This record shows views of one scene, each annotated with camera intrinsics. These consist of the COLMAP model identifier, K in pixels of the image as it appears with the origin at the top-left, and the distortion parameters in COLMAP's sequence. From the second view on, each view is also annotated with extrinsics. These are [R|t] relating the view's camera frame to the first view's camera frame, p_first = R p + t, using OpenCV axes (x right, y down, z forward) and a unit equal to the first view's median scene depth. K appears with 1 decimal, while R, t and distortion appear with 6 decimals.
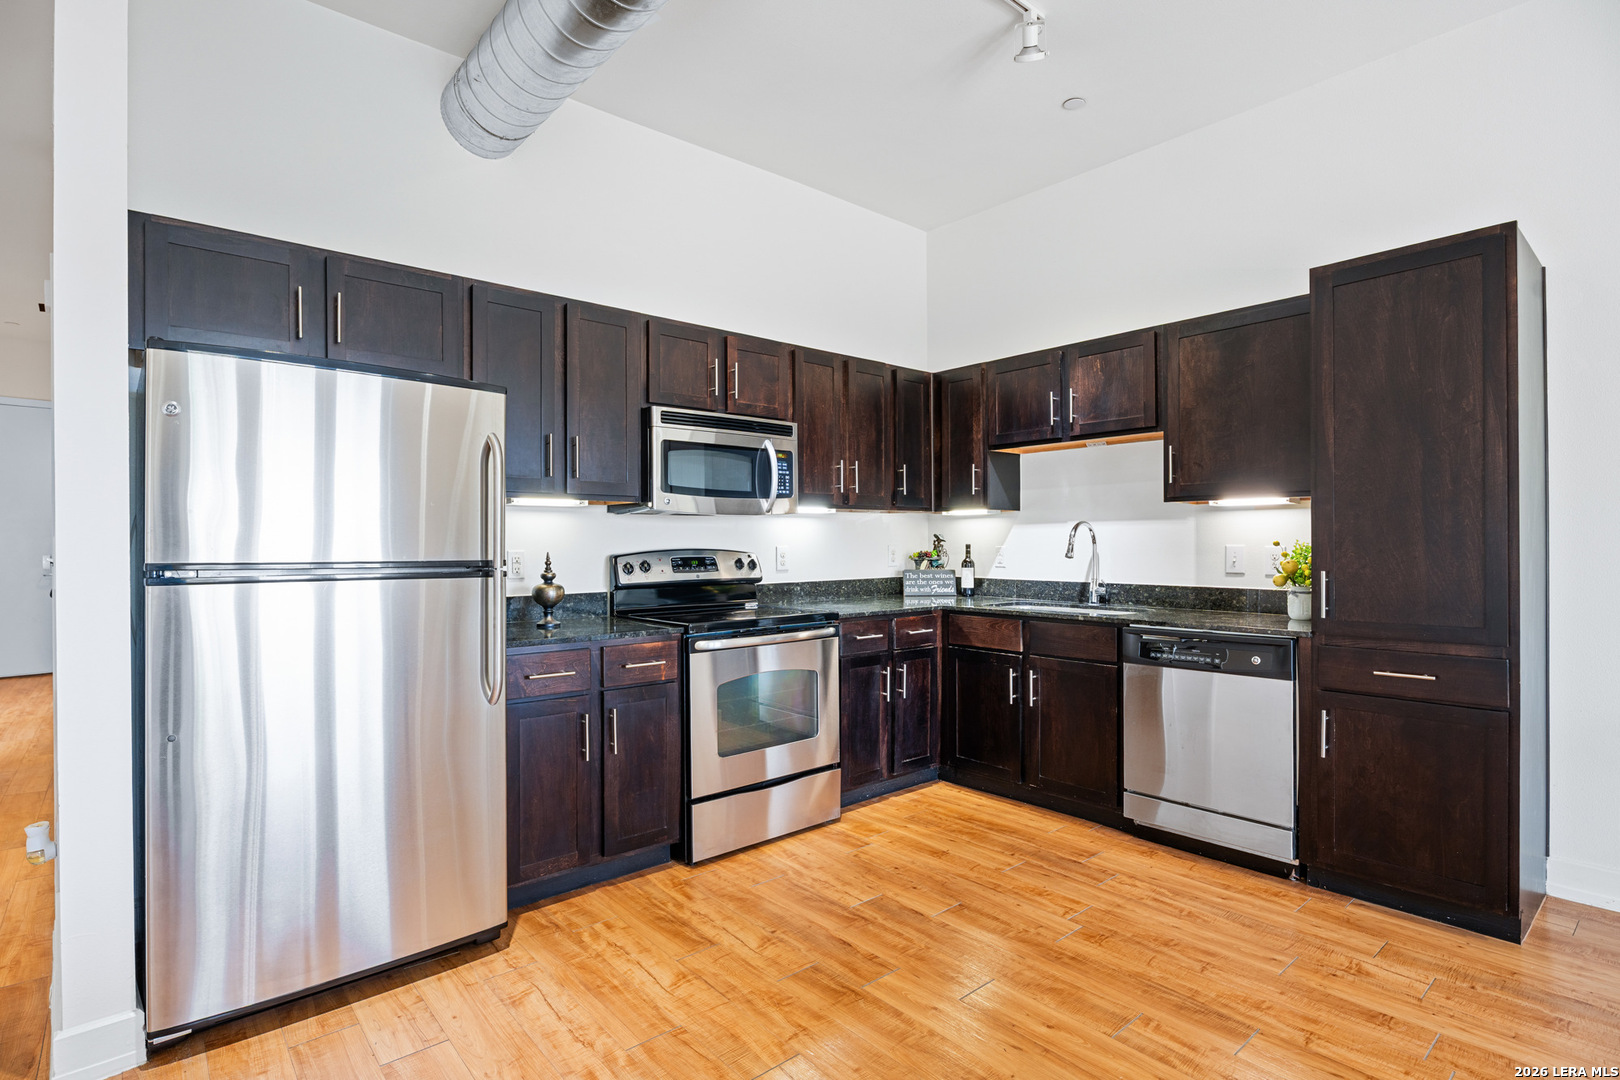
lens RADIAL K [[794.8, 0, 803.9], [0, 794.8, 546.3], [0, 0, 1]] dist [-0.010619, 0.000365]
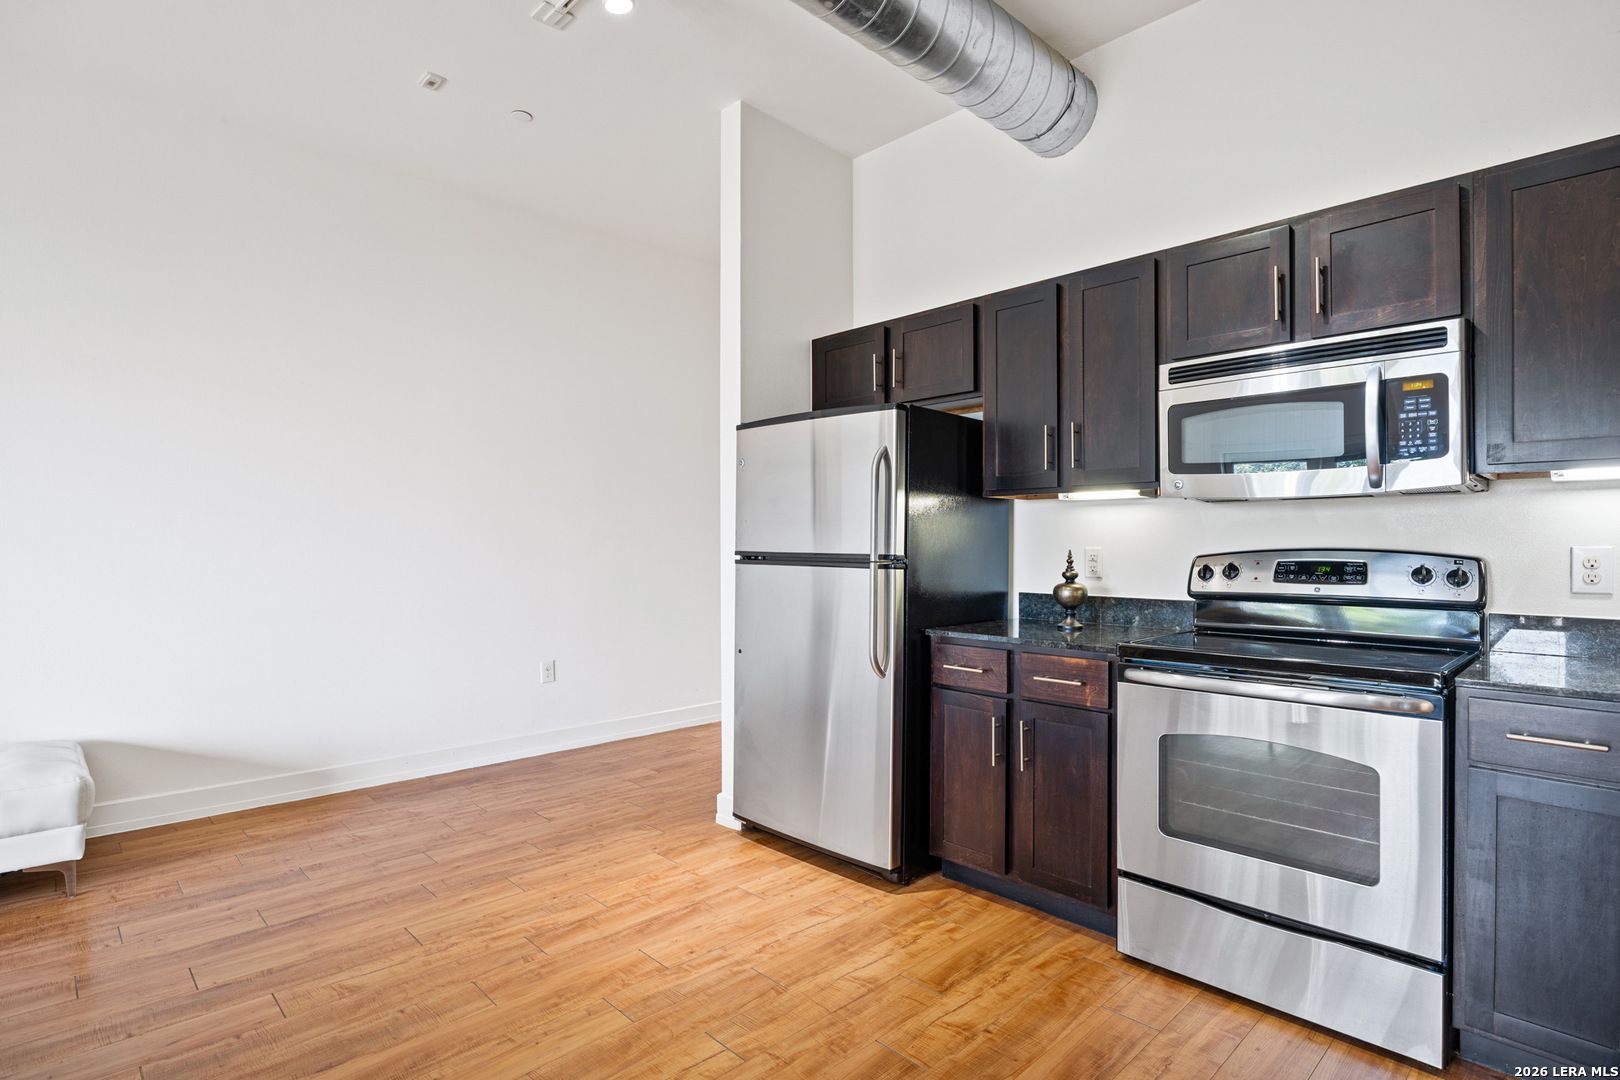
lens RADIAL K [[816.5, 0, 799.9], [0, 816.5, 543.8], [0, 0, 1]] dist [-0.008247, -0.000540]
pose [[0.055306, 0.004771, -0.998458, 0.575641], [-0.005294, 0.999976, 0.004485, -0.001871], [0.998455, 0.005038, 0.055330, 0.580916]]
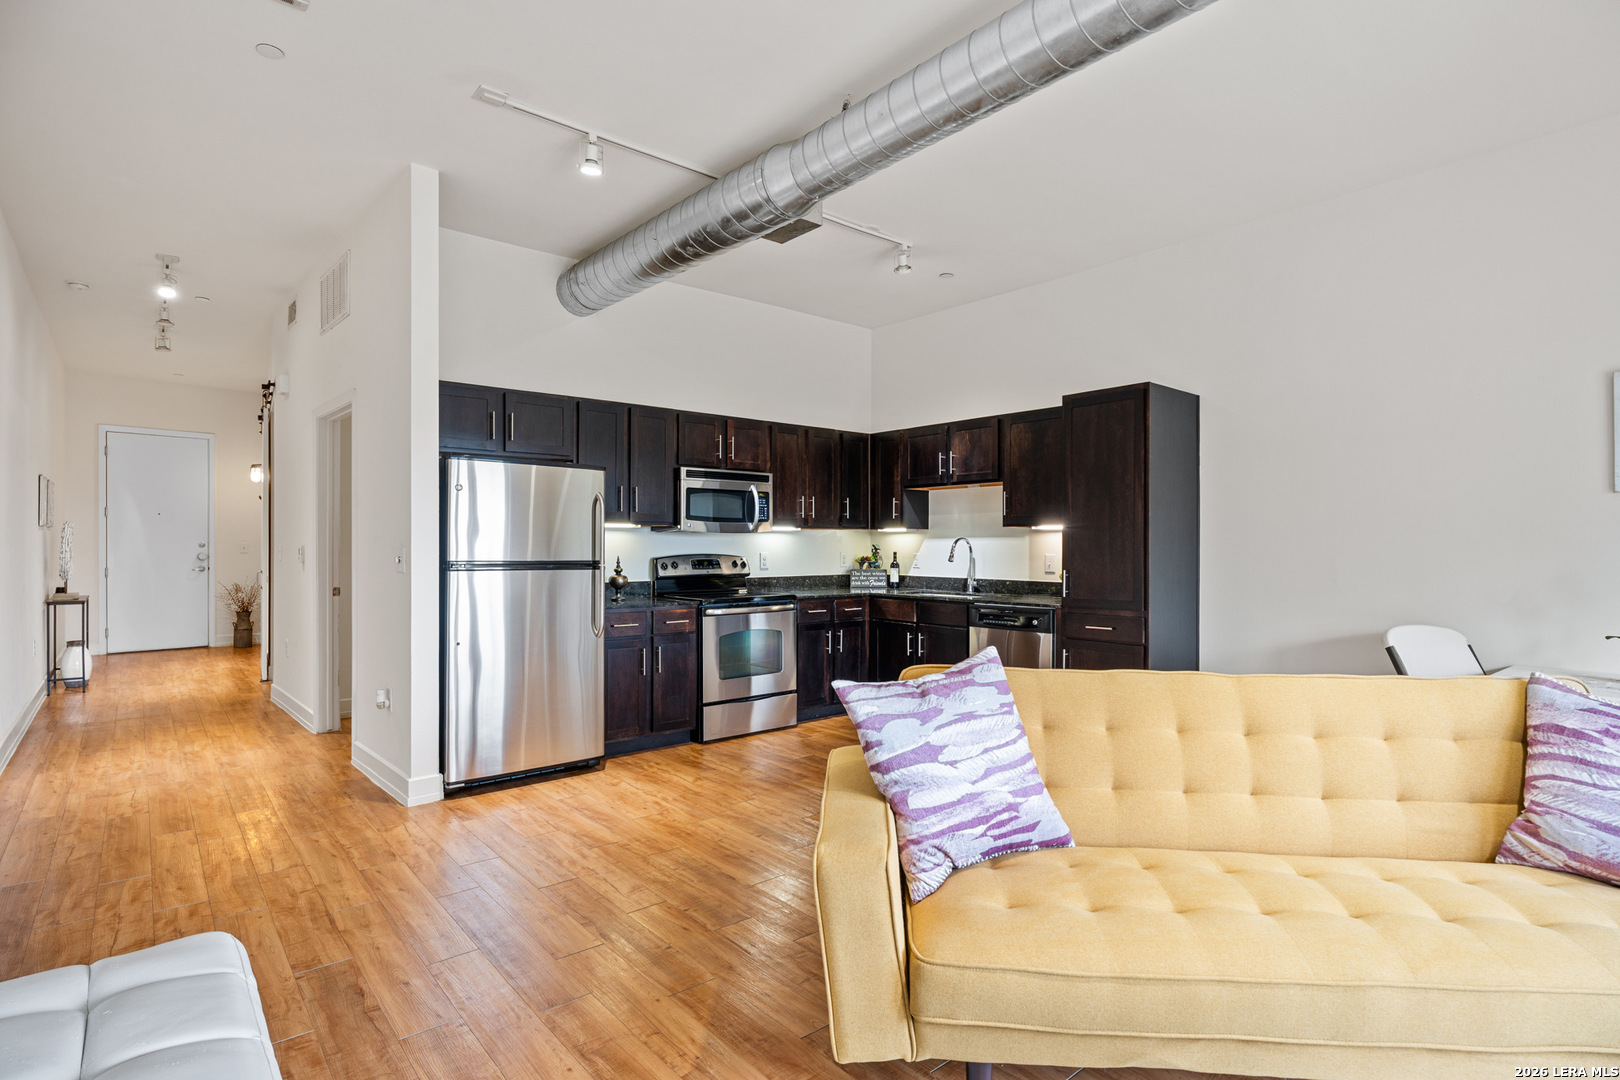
lens RADIAL K [[816.5, 0, 807.2], [0, 816.5, 549.0], [0, 0, 1]] dist [-0.008247, -0.000540]
pose [[0.999937, 0.007006, -0.008781, 0.083105], [-0.007006, 0.999975, 0.000002, -0.009251], [0.008781, 0.000060, 0.999961, -0.658421]]
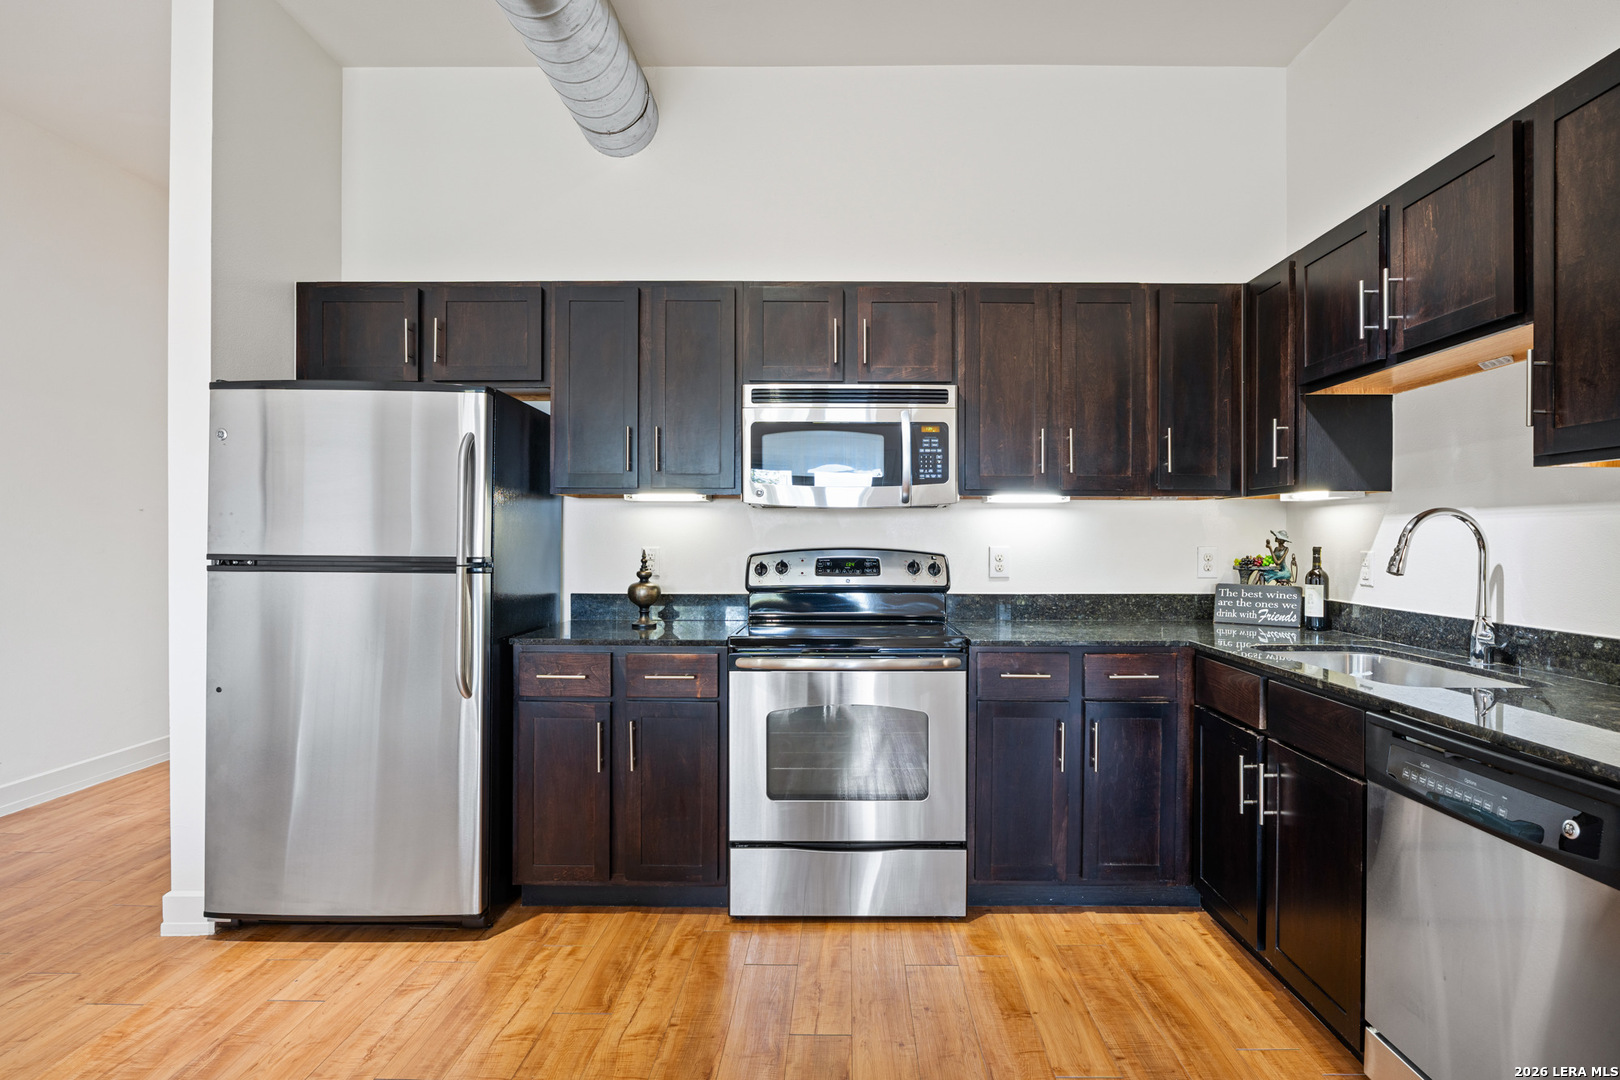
lens RADIAL K [[852.8, 0, 846.4], [0, 852.8, 541.6], [0, 0, 1]] dist [-0.017003, 0.002099]
pose [[0.759069, 0.009933, -0.650935, 0.494112], [-0.009692, 0.999945, 0.003957, -0.007946], [0.650938, 0.003306, 0.759123, 0.348261]]
